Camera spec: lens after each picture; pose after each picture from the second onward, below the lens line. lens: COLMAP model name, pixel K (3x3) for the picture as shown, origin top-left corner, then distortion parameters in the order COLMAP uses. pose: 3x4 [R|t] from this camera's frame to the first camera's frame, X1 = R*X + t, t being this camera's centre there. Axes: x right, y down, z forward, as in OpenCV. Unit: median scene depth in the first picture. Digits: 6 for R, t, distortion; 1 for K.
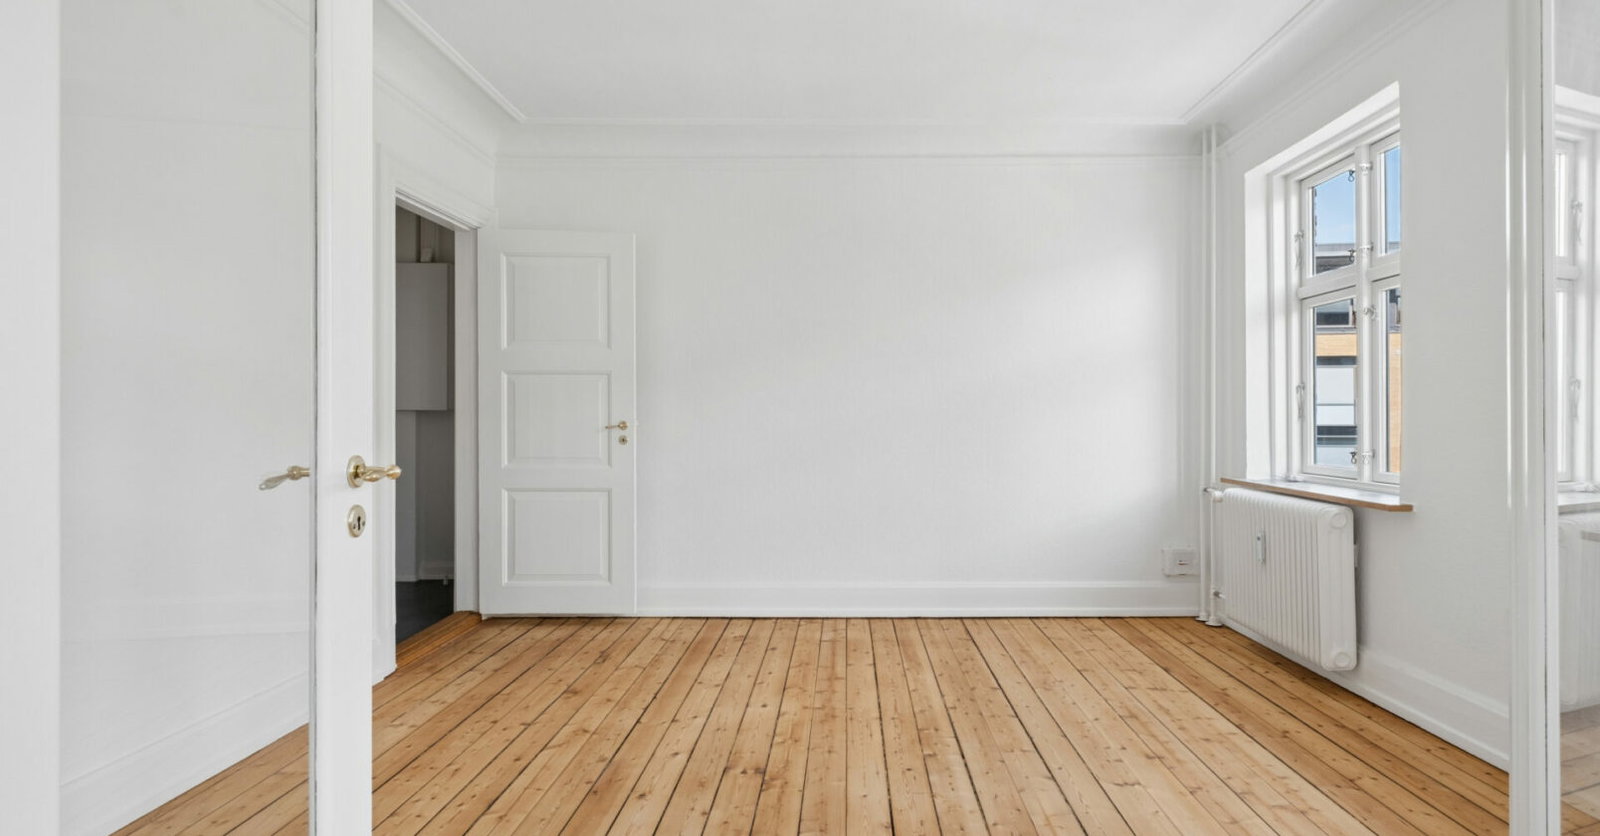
lens RADIAL K [[809.2, 0, 827.3], [0, 809.2, 417.4], [0, 0, 1]] dist [0.002089, 0.000189]
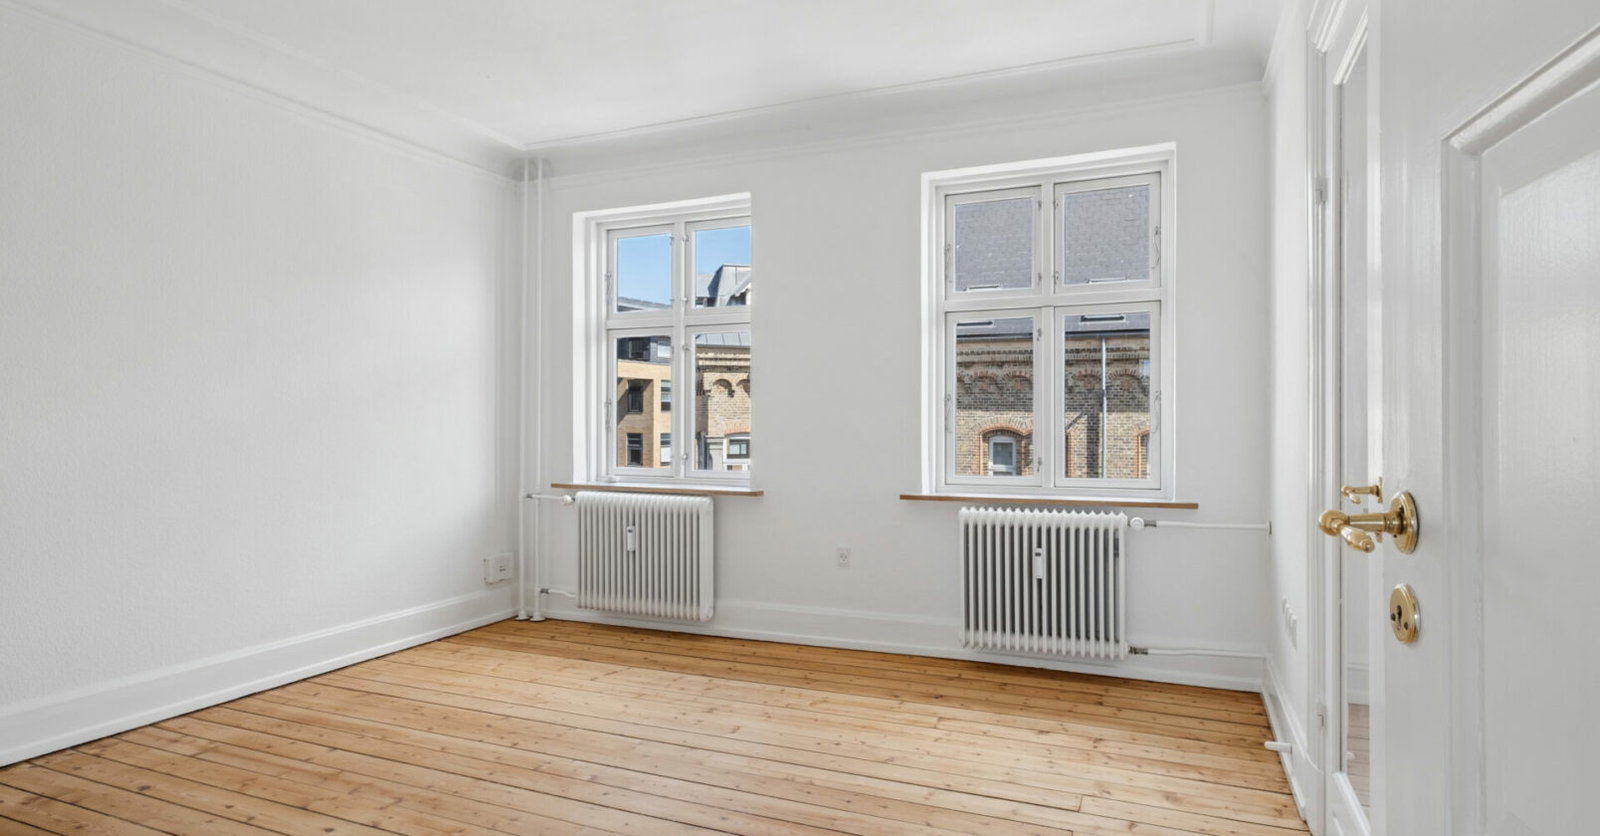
lens RADIAL K [[882.5, 0, 800.0], [0, 882.5, 418.0], [0, 0, 1]] dist [-0.001314, 0.000345]
pose [[0.381856, 0.008895, 0.924179, -0.609390], [-0.006418, 0.999955, -0.006972, -0.010028], [-0.924200, -0.003269, 0.381896, 0.288438]]
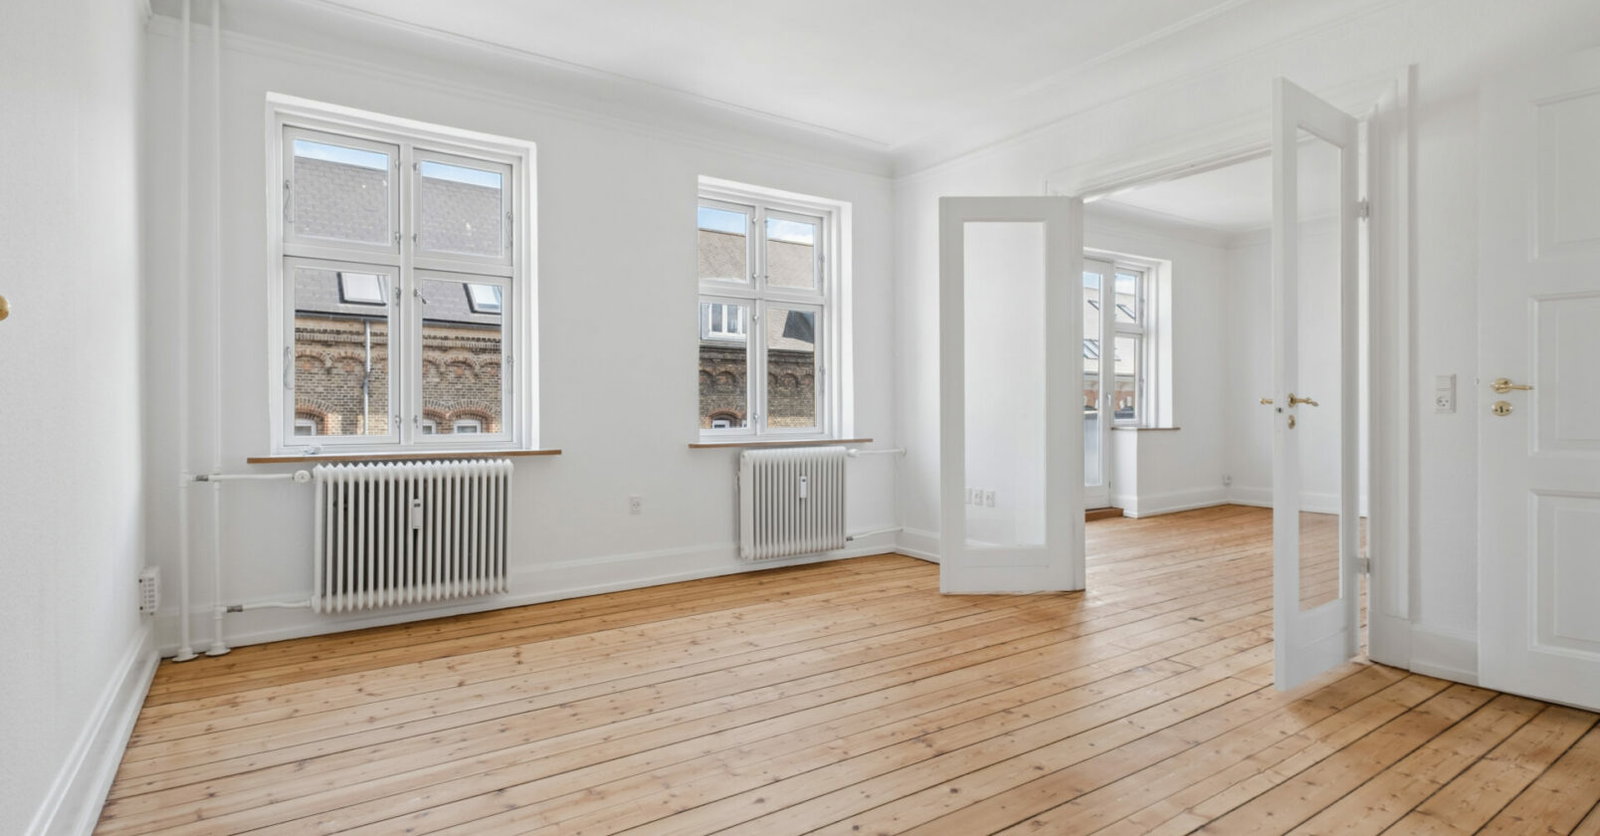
lens RADIAL K [[792.5, 0, 807.4], [0, 792.5, 401.2], [0, 0, 1]] dist [0.003864, 0.000090]
pose [[-0.587177, 0.014926, 0.809321, -0.589499], [0.000901, 0.999841, -0.017785, 0.038869], [-0.809458, -0.009714, -0.587098, 1.261448]]
